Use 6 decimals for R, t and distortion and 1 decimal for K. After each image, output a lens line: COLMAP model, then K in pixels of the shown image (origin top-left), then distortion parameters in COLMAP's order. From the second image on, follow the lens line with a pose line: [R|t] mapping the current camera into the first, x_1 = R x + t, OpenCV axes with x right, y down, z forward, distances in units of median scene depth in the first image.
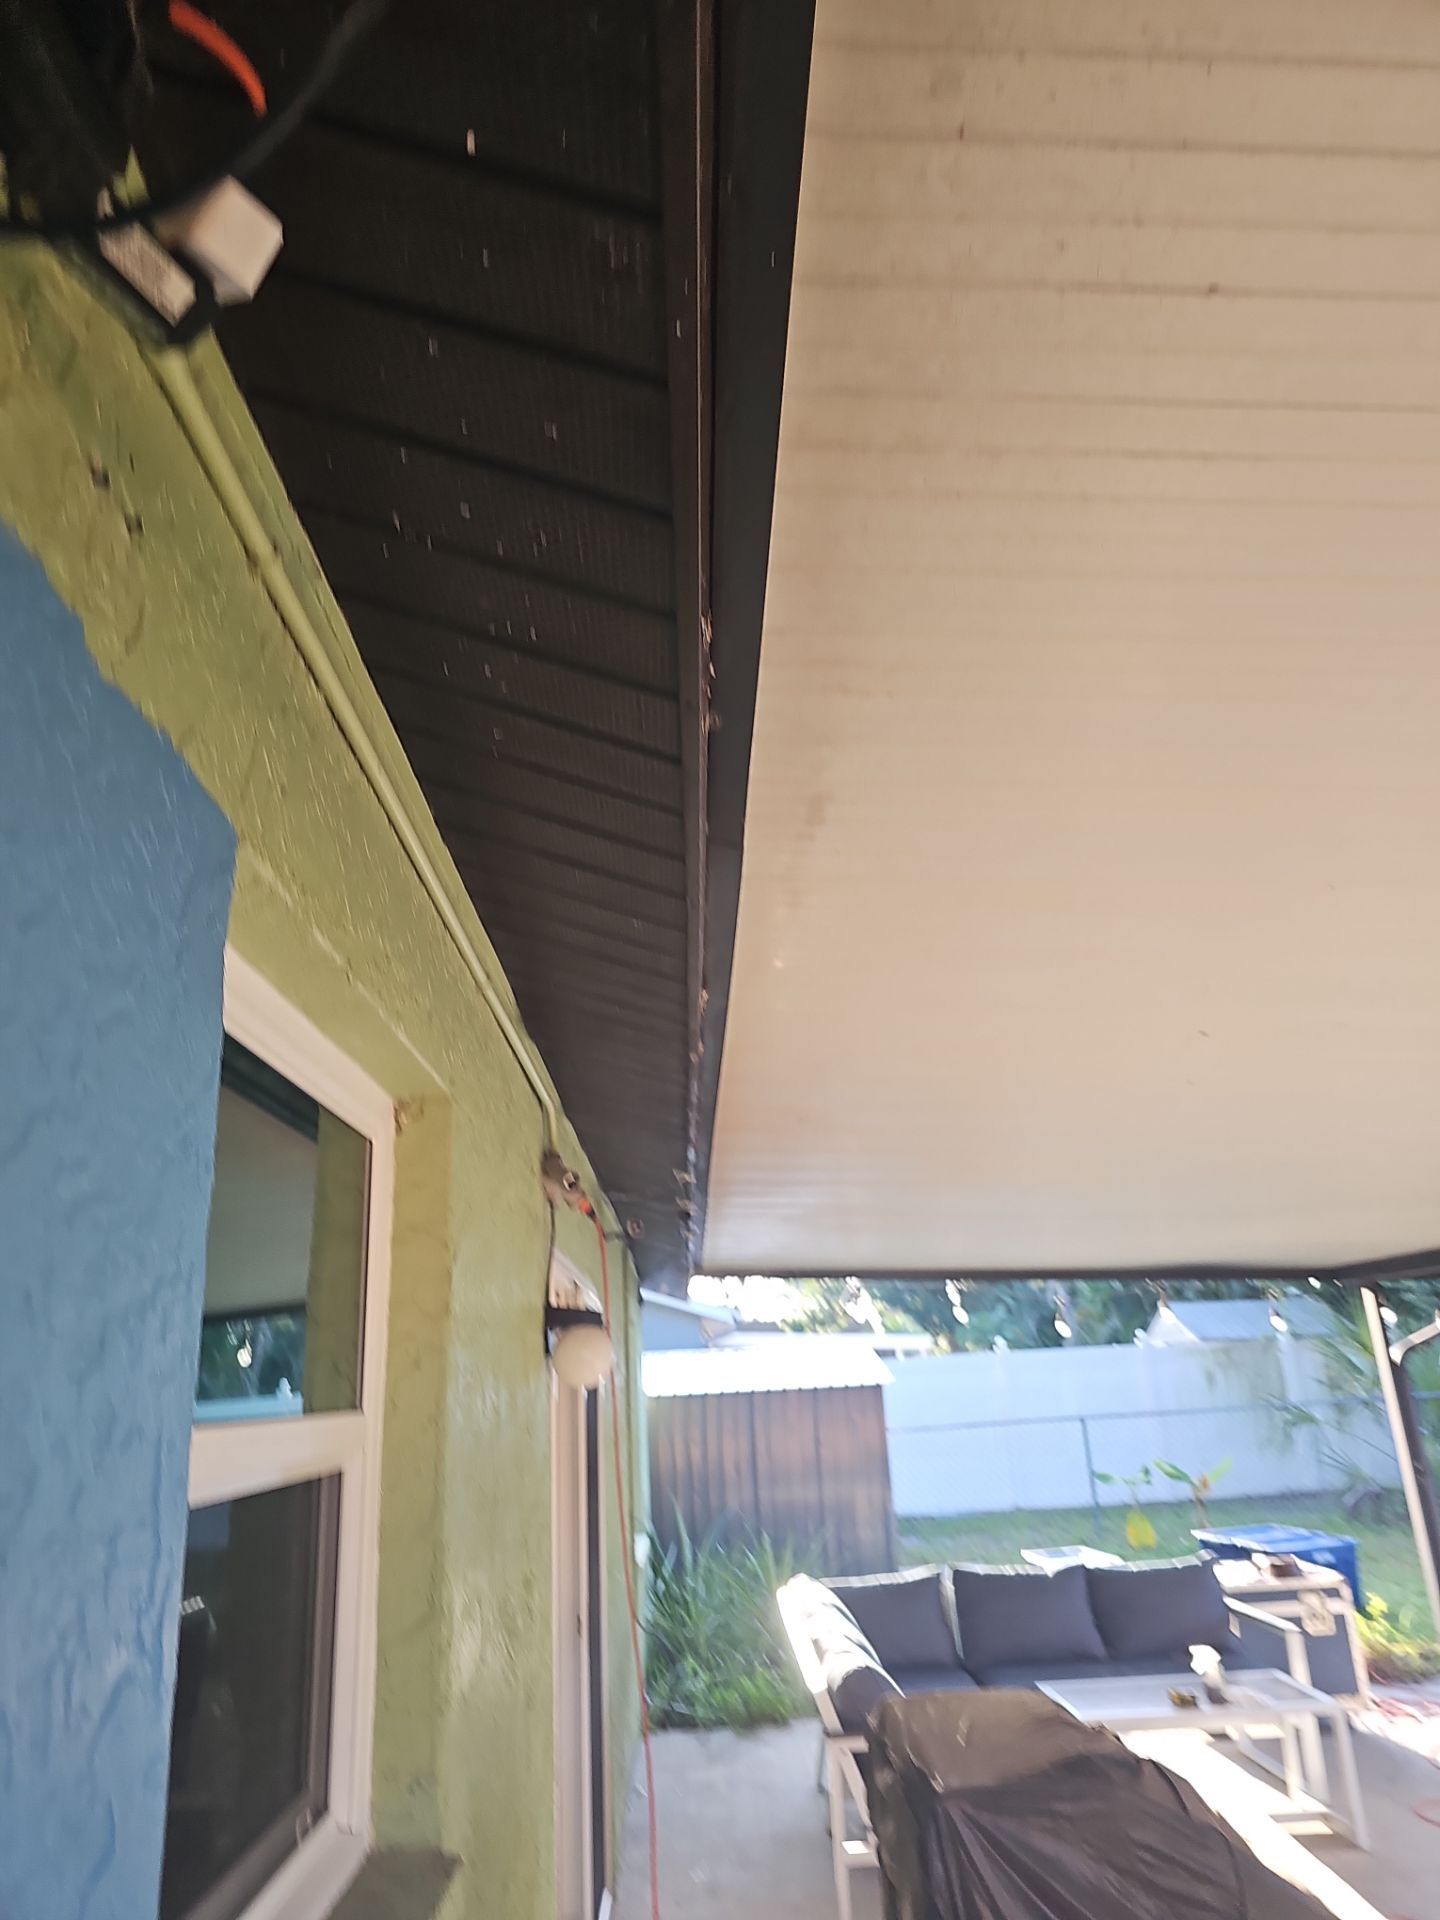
lens RADIAL K [[1244.6, 0, 684.7], [0, 1244.6, 955.7], [0, 0, 1]] dist [0.047848, -0.036812]
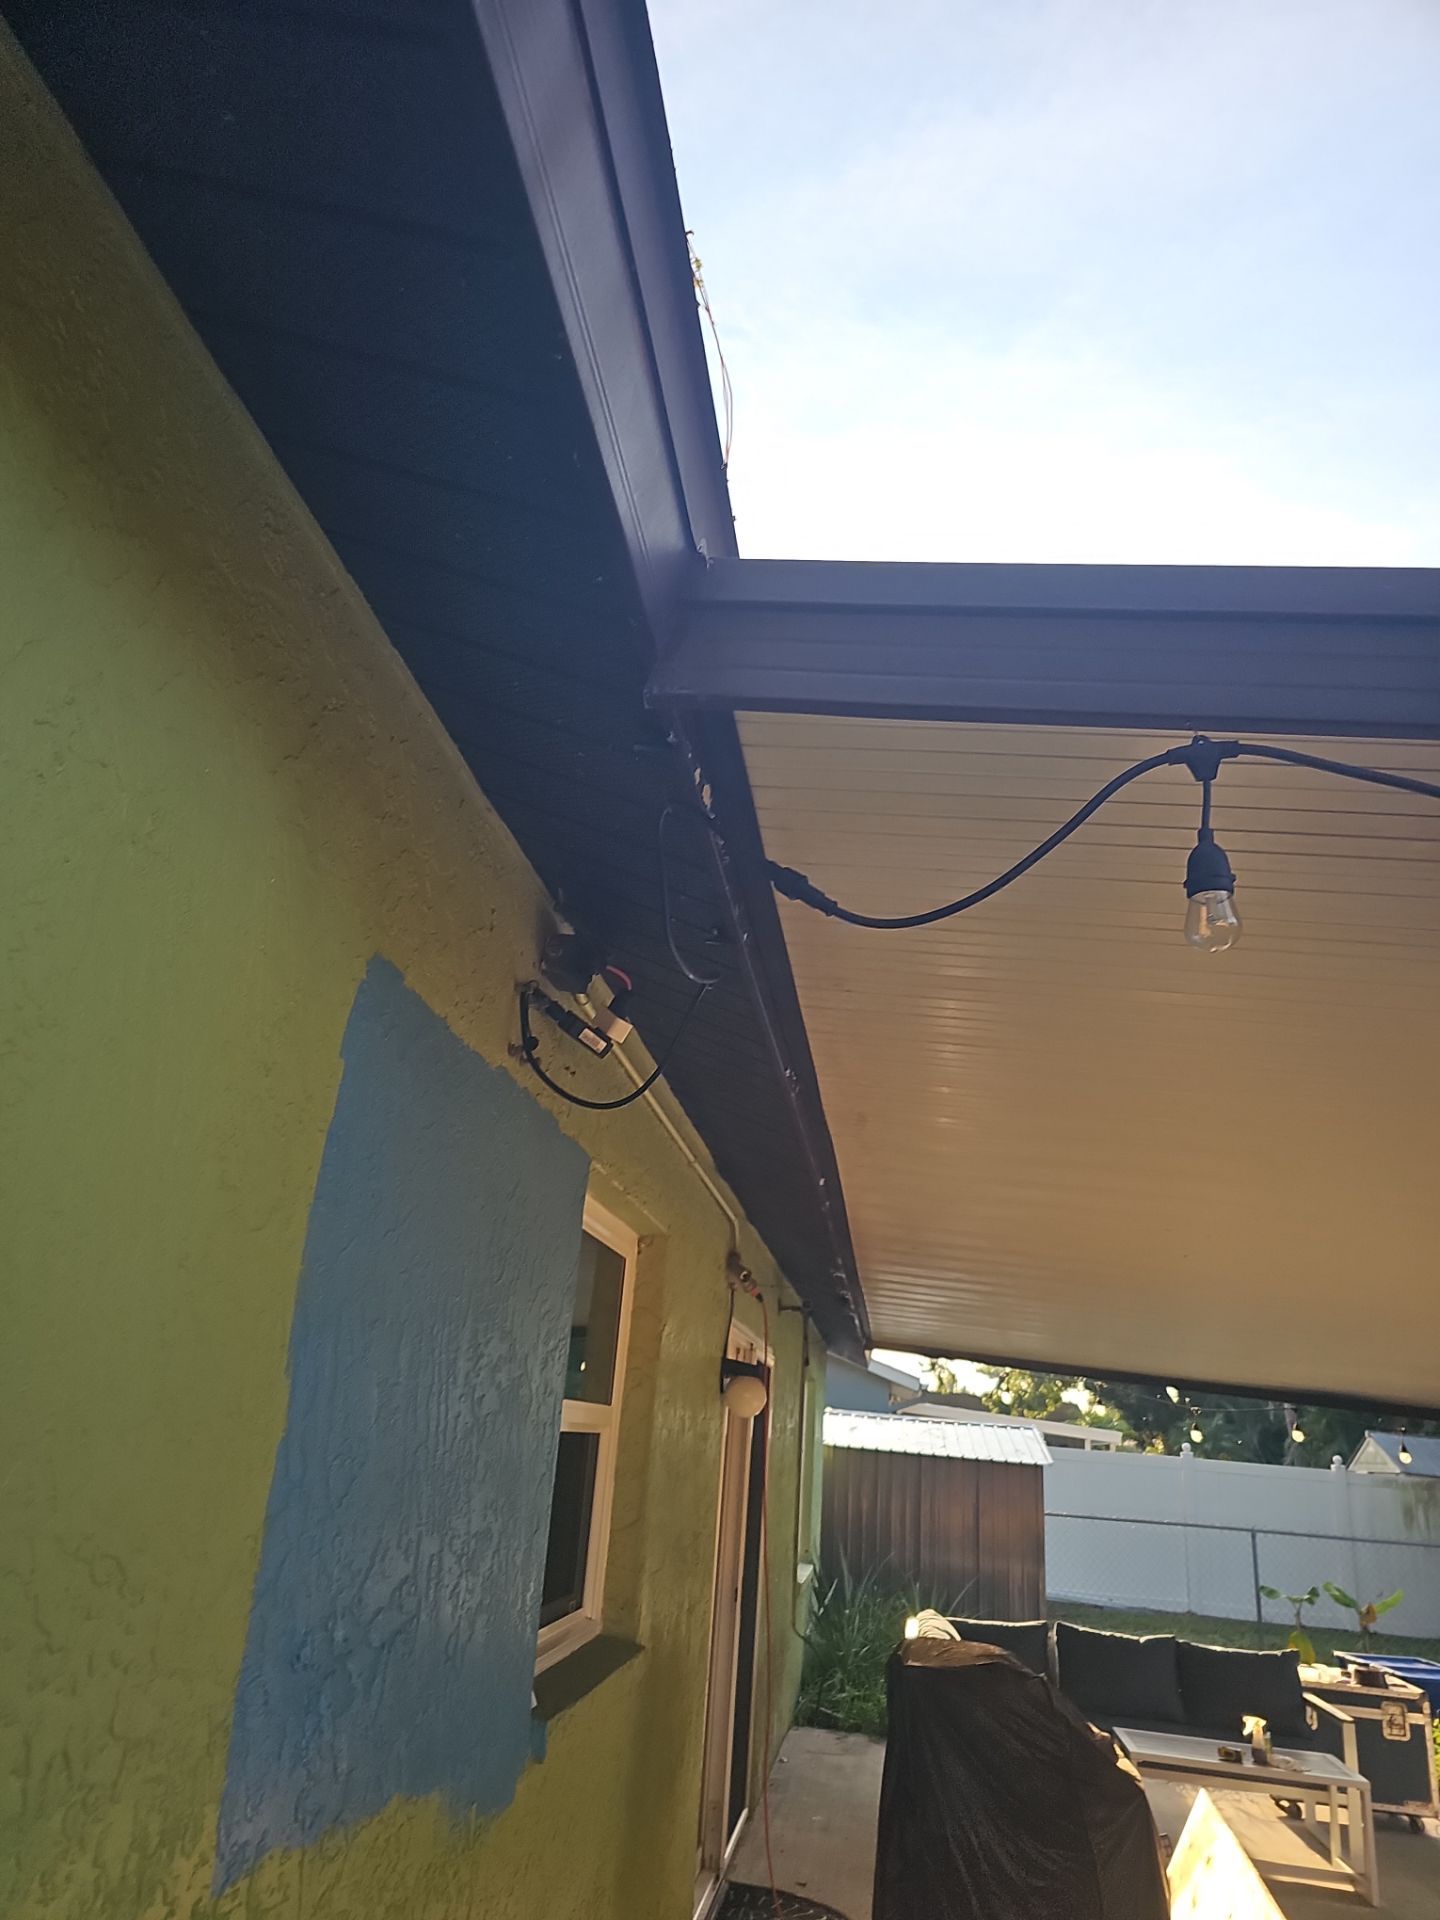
lens RADIAL K [[1243.5, 0, 670.5], [0, 1243.5, 897.0], [0, 0, 1]] dist [0.001044, -0.003293]
pose [[0.977564, 0.057225, -0.202718, 0.051800], [-0.073011, 0.994782, -0.071261, -0.084306], [0.197583, 0.084462, 0.976641, -0.271800]]
